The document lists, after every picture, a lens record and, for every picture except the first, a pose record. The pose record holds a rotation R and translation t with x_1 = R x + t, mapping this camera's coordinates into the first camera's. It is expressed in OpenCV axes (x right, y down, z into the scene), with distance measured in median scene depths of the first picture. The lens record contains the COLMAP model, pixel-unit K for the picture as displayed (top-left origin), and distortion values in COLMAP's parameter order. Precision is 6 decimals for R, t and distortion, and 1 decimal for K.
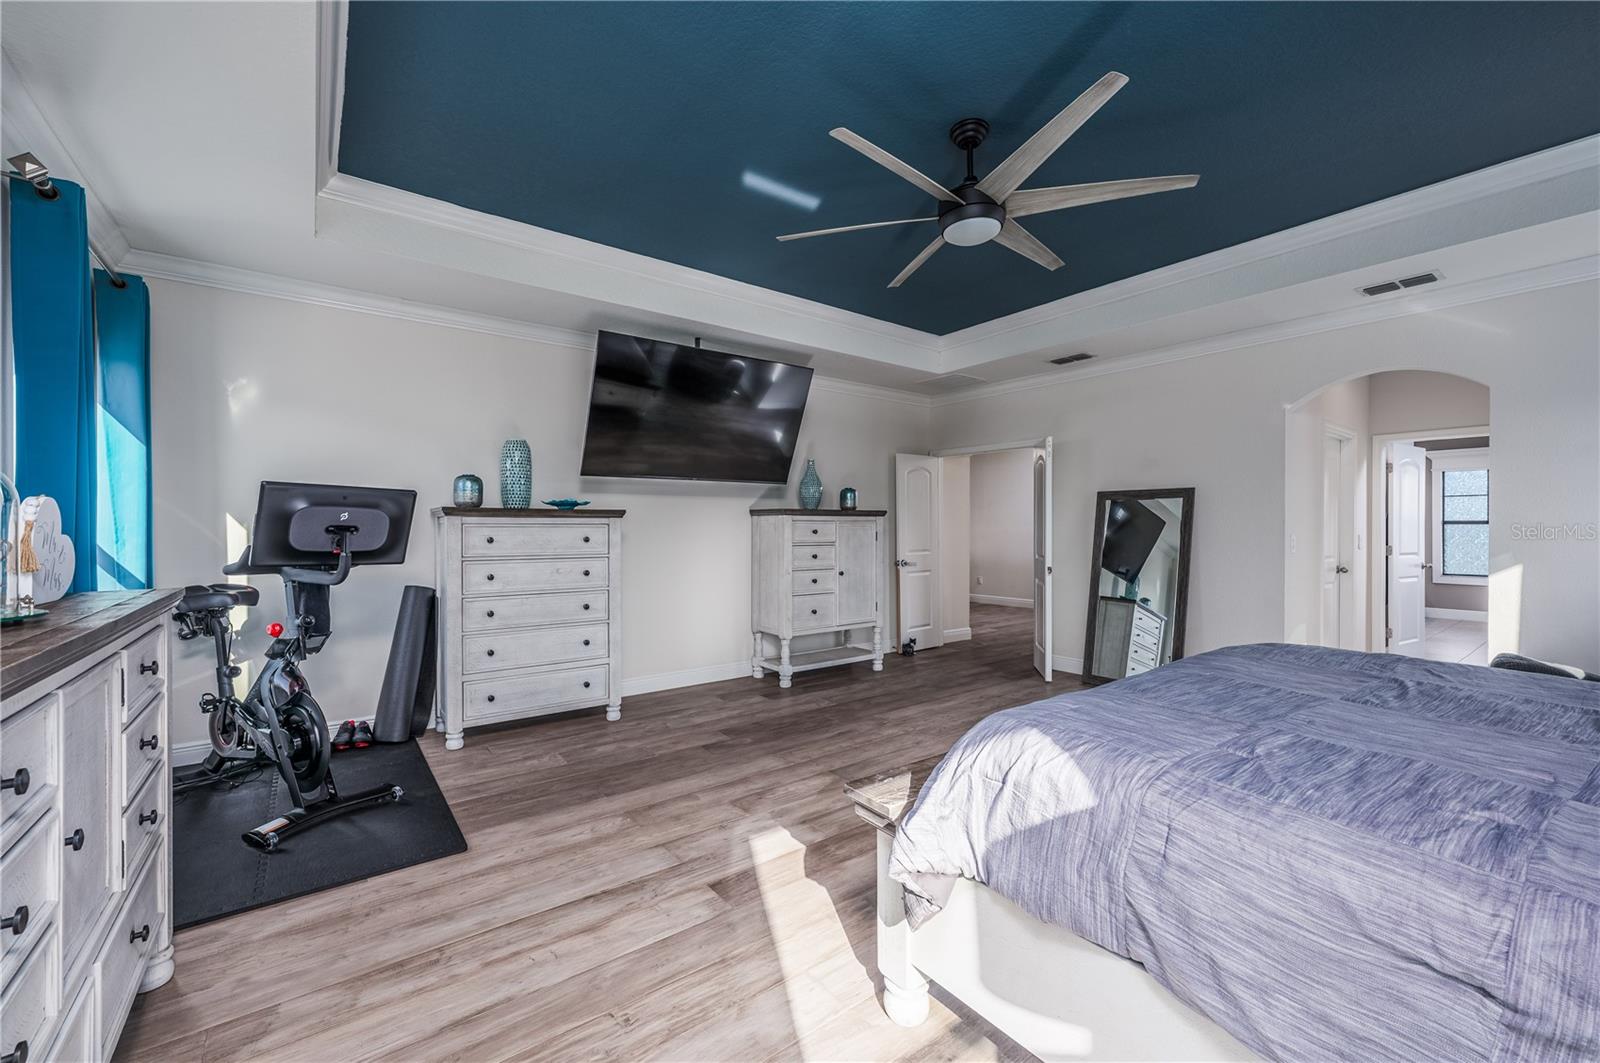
lens RADIAL K [[663.2, 0, 777.6], [0, 663.2, 528.5], [0, 0, 1]] dist [-0.001517, -0.000055]
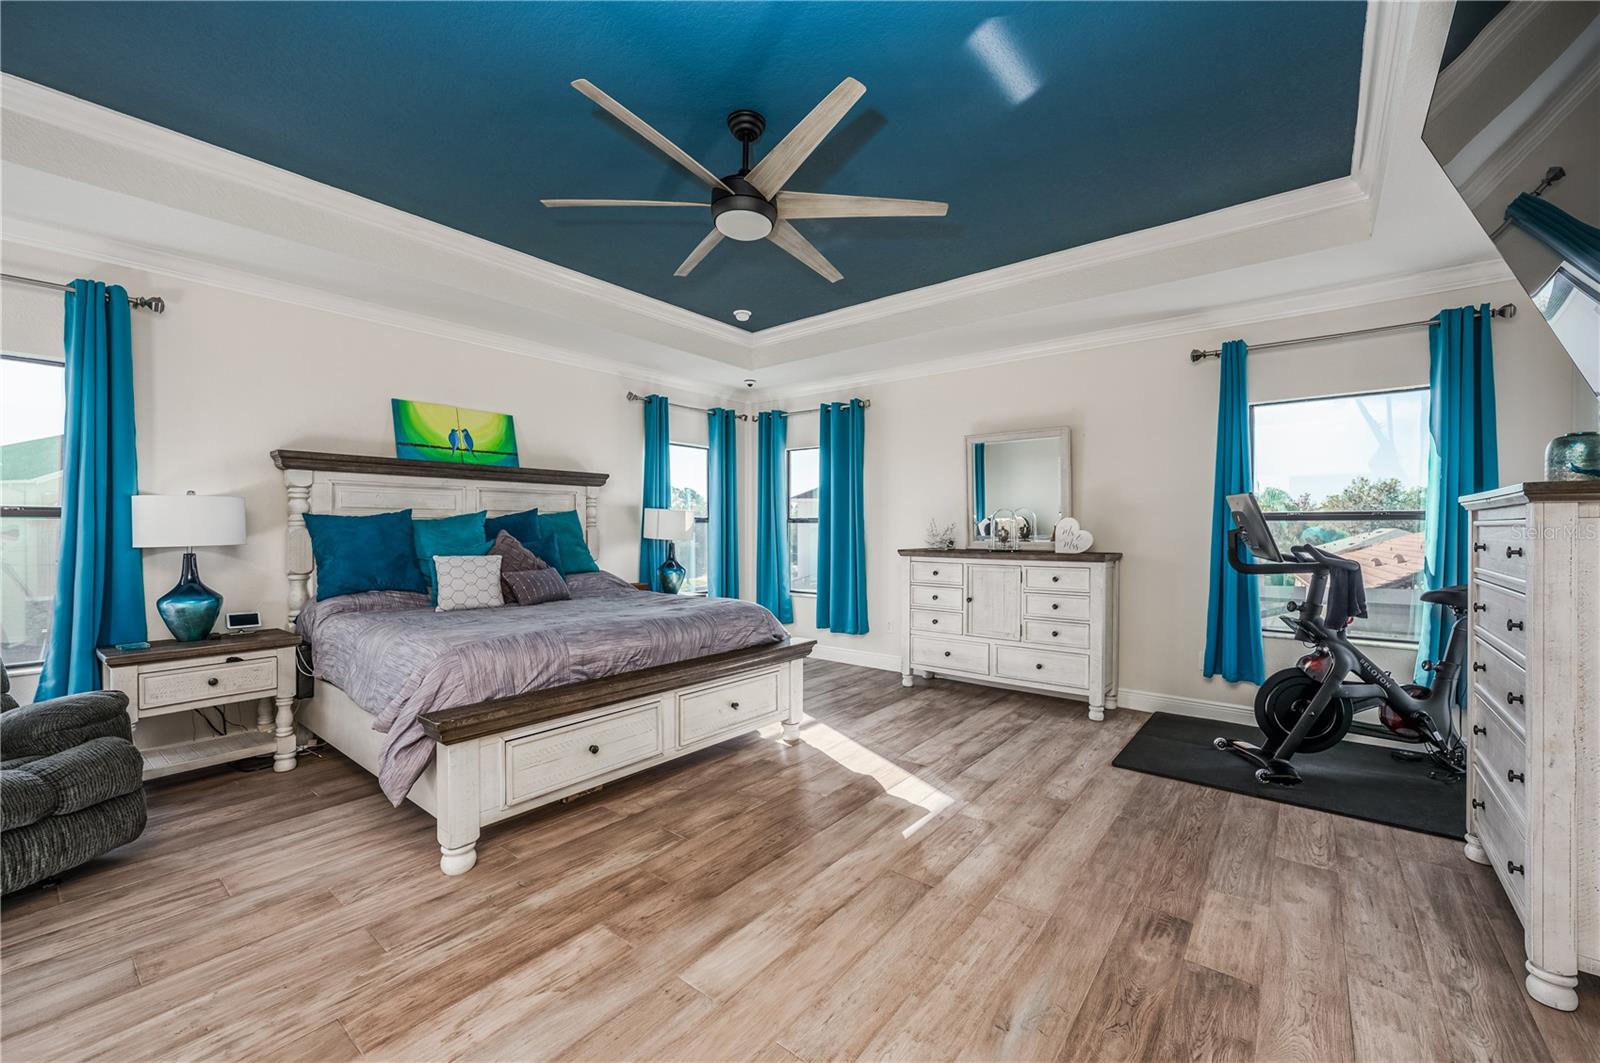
lens RADIAL K [[663.2, 0, 777.6], [0, 663.2, 528.5], [0, 0, 1]] dist [-0.001517, -0.000055]
pose [[-0.972133, -0.001883, -0.234423, 0.486502], [-0.002284, 0.999996, 0.001438, -0.002854], [0.234419, 0.001933, -0.972134, 2.015697]]
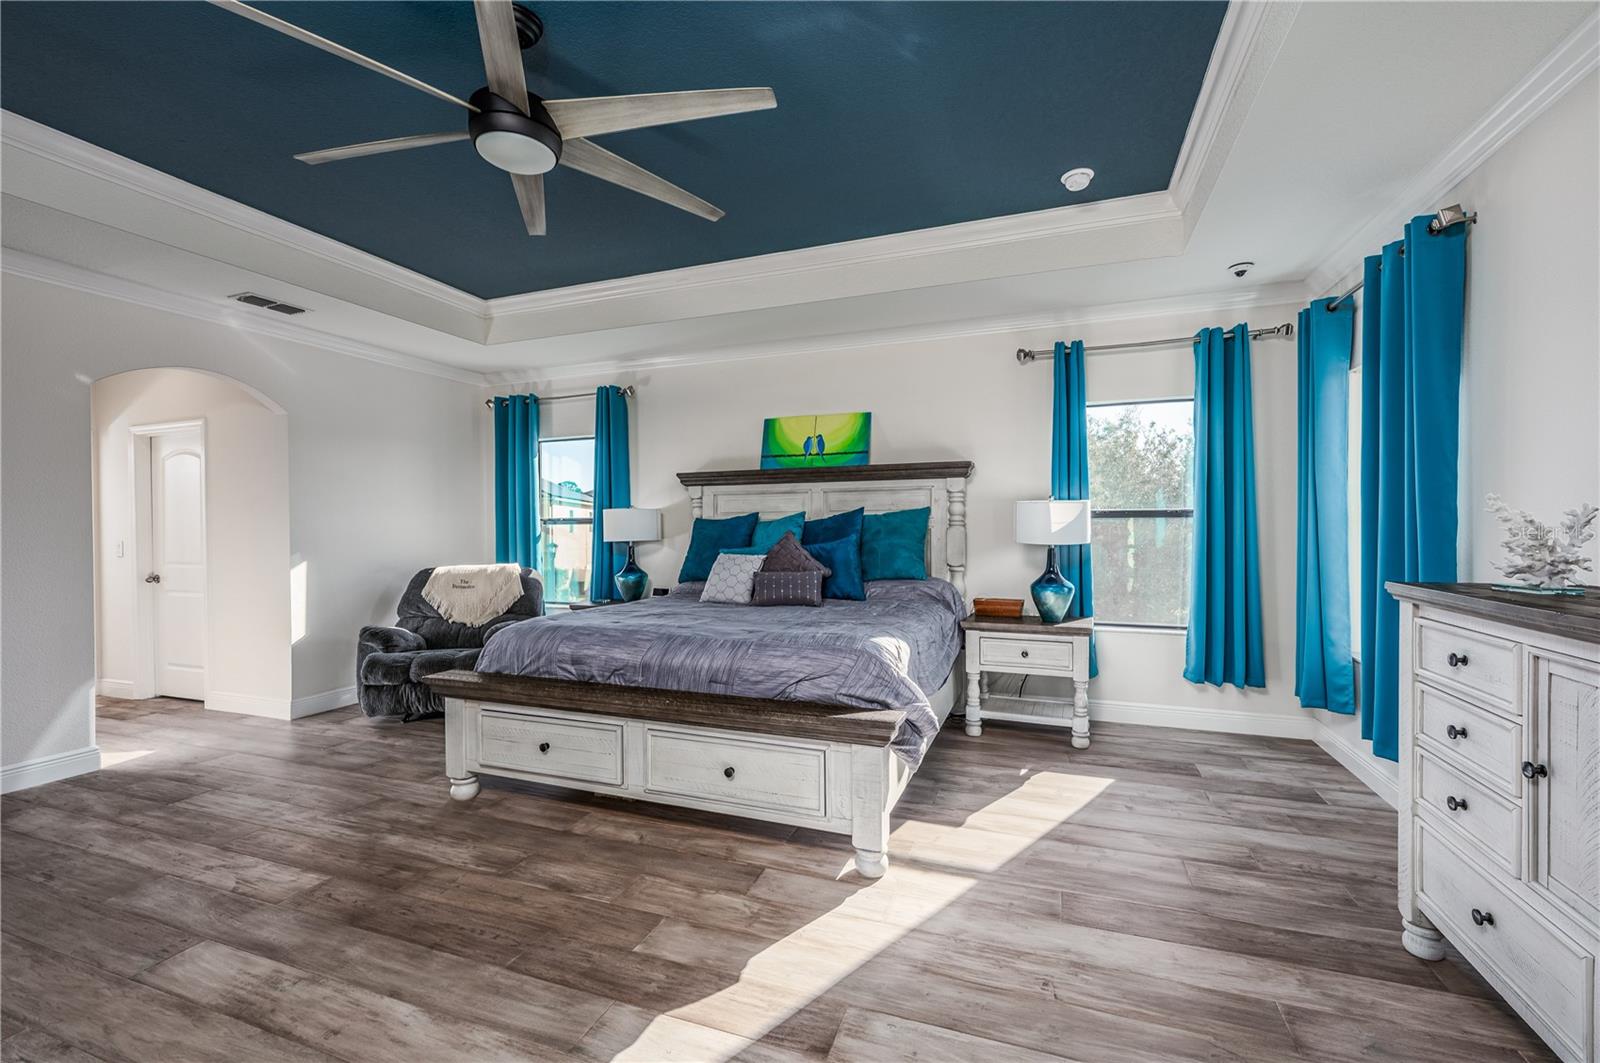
lens RADIAL K [[631.7, 0, 800.0], [0, 631.7, 531.5], [0, 0, 1]] dist [-0.000917, -0.000129]
pose [[-0.547033, -0.003198, 0.837105, -0.532136], [0.006096, 0.999951, 0.007804, -0.005146], [-0.837089, 0.009372, -0.546987, 1.158430]]
